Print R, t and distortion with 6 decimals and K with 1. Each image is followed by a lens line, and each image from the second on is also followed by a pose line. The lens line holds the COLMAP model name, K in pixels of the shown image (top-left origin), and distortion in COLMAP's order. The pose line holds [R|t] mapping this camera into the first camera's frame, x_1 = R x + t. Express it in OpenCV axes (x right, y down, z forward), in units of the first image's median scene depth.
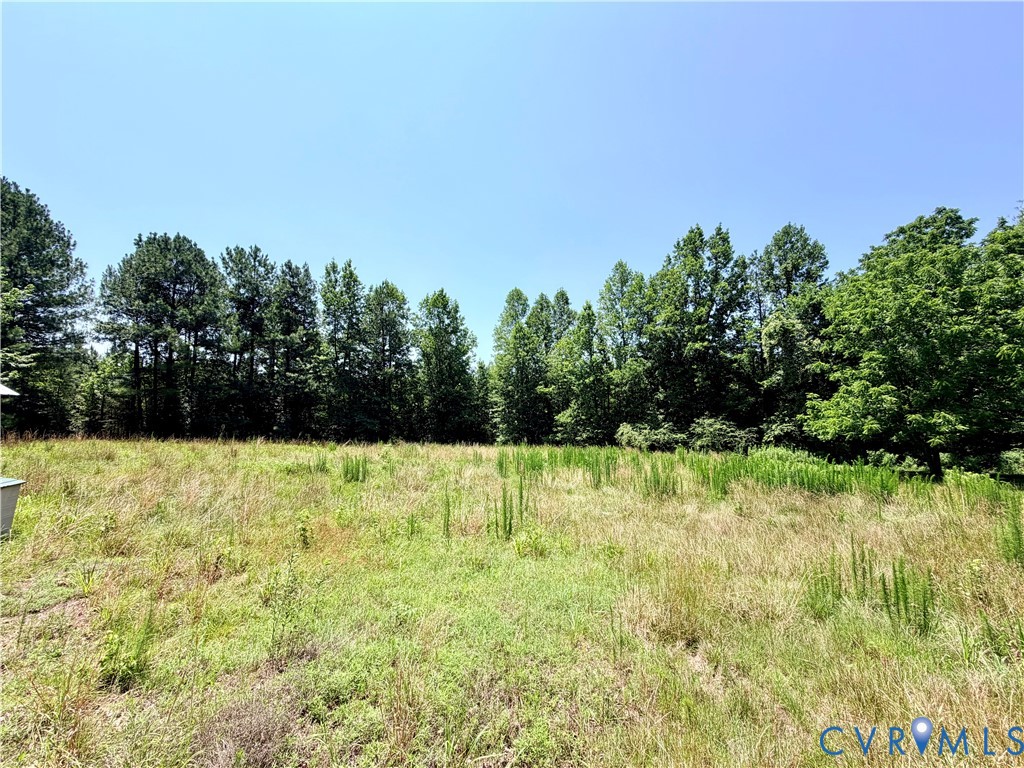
lens RADIAL K [[408.2, 0, 513.5], [0, 408.2, 378.2], [0, 0, 1]] dist [0.002142, -0.001276]
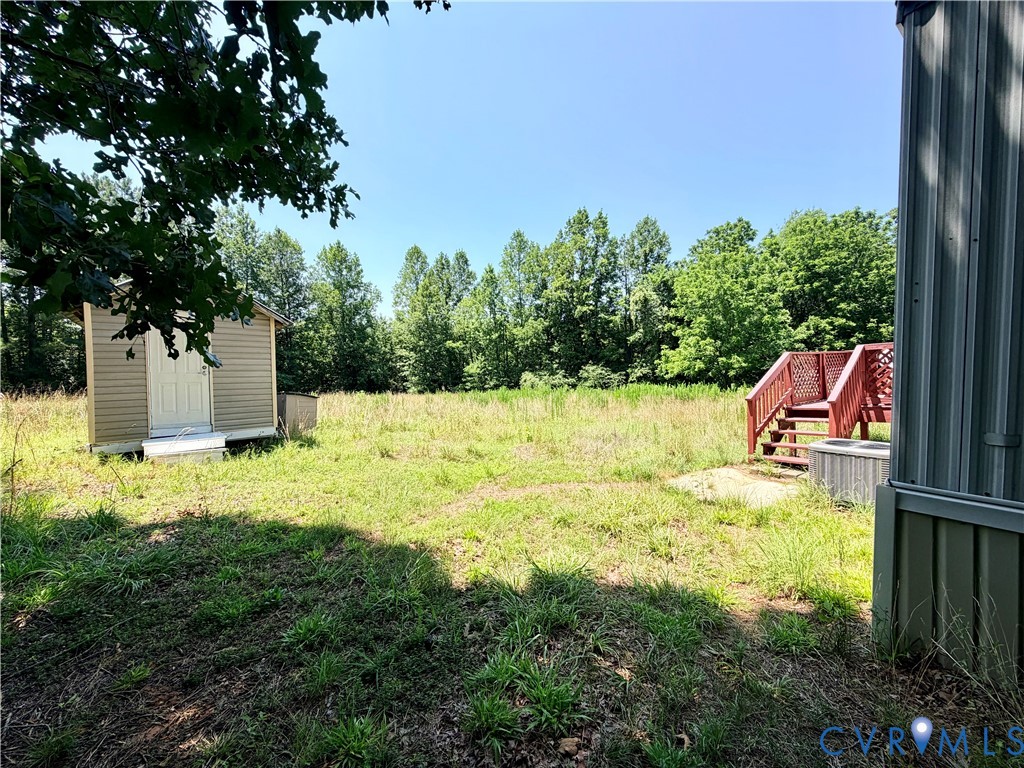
lens RADIAL K [[408.2, 0, 515.5], [0, 408.2, 384.4], [0, 0, 1]] dist [0.002142, -0.001276]
pose [[0.937230, -0.036215, 0.346827, -0.187259], [-0.005863, 0.992815, 0.119512, 0.002953], [-0.348664, -0.114044, 0.930284, -0.123390]]
